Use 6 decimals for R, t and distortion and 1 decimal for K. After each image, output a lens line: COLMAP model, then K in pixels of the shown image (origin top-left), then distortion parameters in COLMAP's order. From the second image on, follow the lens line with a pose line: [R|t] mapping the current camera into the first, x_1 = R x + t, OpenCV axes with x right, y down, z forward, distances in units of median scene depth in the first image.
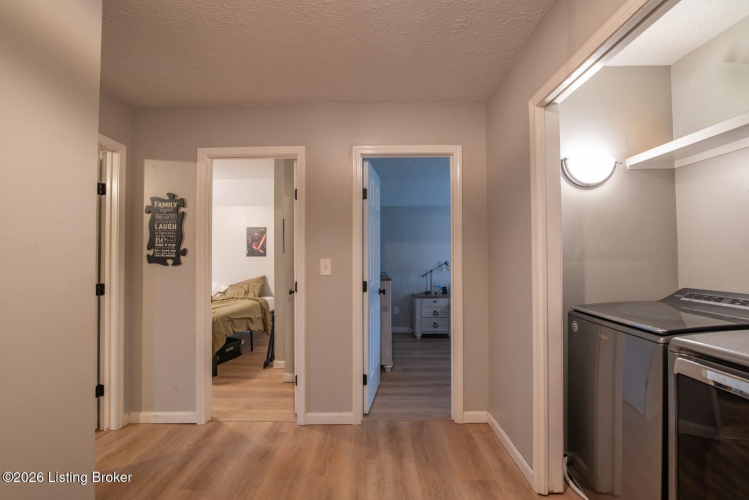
lens RADIAL K [[347.9, 0, 375.5], [0, 347.9, 250.6], [0, 0, 1]] dist [-0.016424, 0.000466]
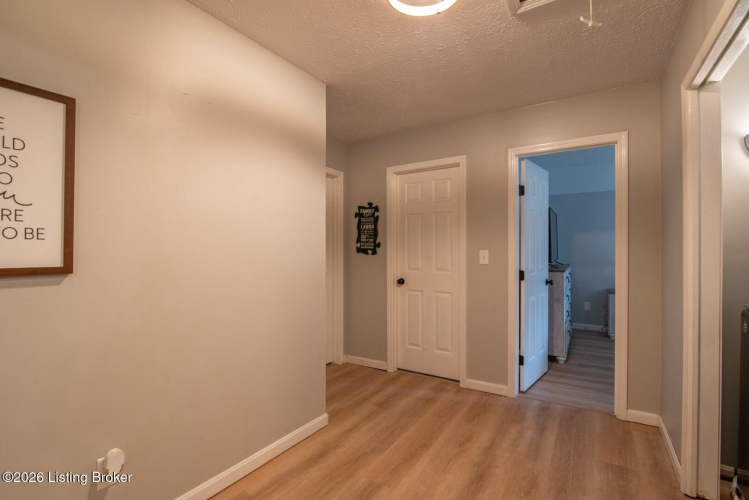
lens RADIAL K [[347.9, 0, 374.4], [0, 347.9, 249.9], [0, 0, 1]] dist [-0.016424, 0.000466]
pose [[0.847298, 0.003404, -0.531107, 0.163892], [0.009577, 0.999719, 0.021685, -0.005850], [0.531031, -0.023460, 0.847027, -0.176031]]
